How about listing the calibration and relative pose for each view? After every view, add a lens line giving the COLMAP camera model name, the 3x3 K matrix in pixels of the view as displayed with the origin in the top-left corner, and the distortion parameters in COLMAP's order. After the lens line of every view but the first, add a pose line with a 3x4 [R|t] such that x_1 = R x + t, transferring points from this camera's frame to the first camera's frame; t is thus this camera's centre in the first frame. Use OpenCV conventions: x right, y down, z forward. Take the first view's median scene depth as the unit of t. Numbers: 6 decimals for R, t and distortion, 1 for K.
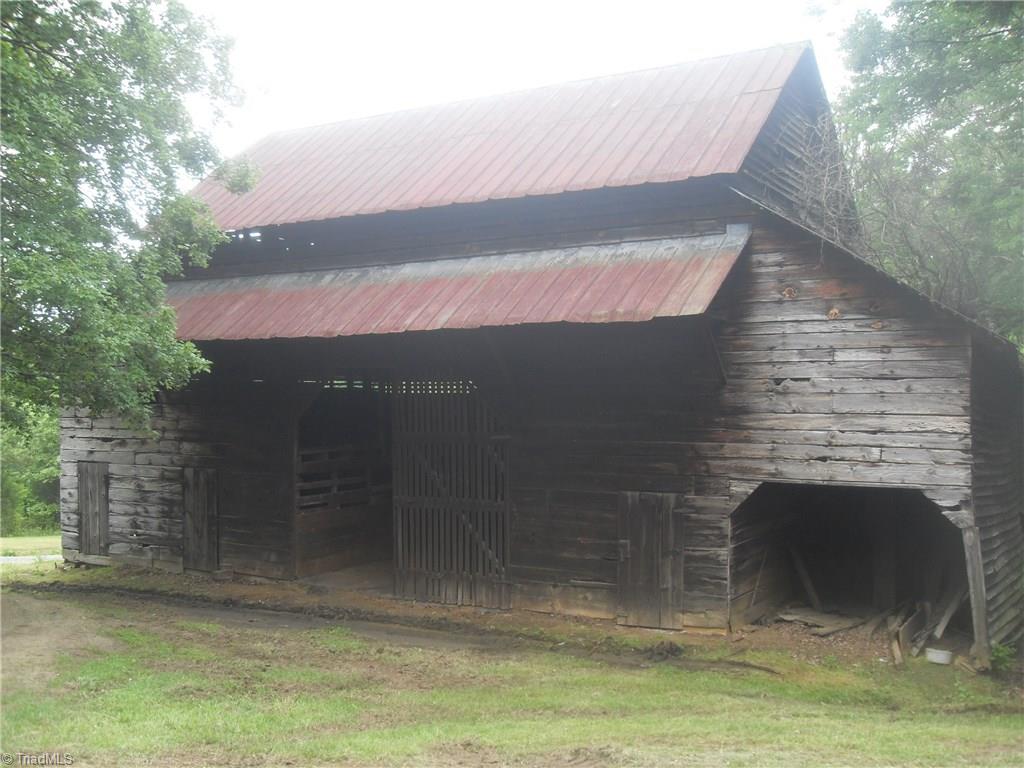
lens RADIAL K [[1084.0, 0, 510.4], [0, 1084.0, 380.6], [0, 0, 1]] dist [-0.133297, 0.000000]
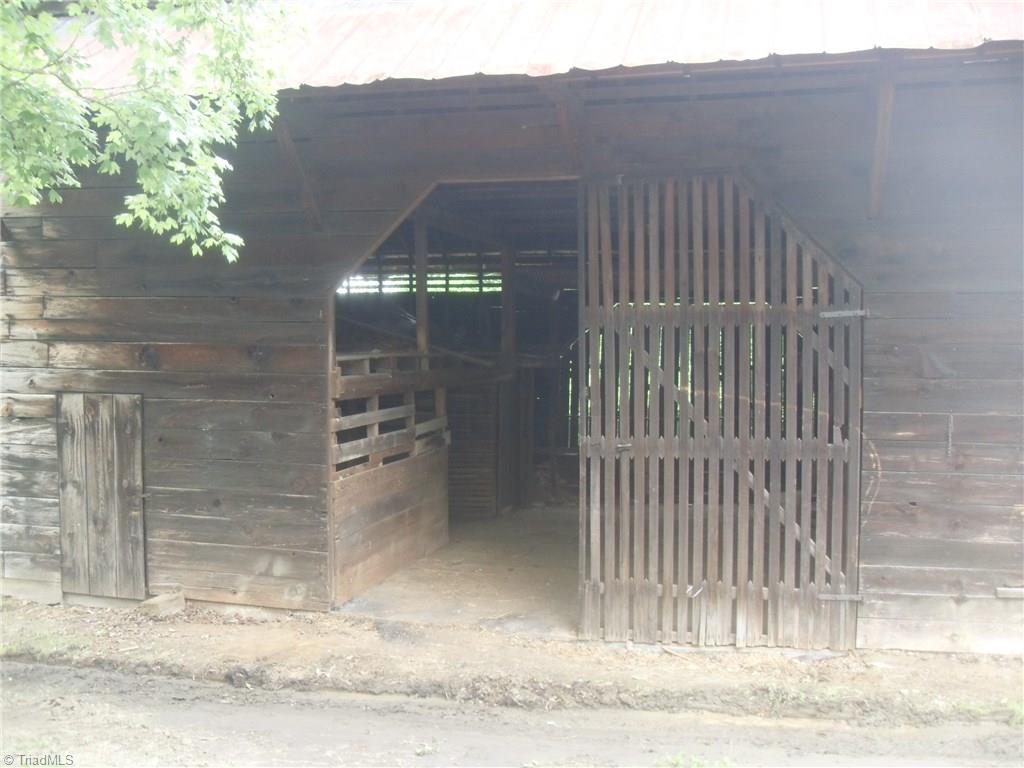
lens RADIAL K [[1084.0, 0, 515.1], [0, 1084.0, 392.0], [0, 0, 1]] dist [-0.133297, 0.000000]
pose [[0.956225, -0.009719, 0.292472, -0.259283], [-0.007273, 0.998350, 0.056954, 0.053073], [-0.292543, -0.056588, 0.954576, 0.489504]]
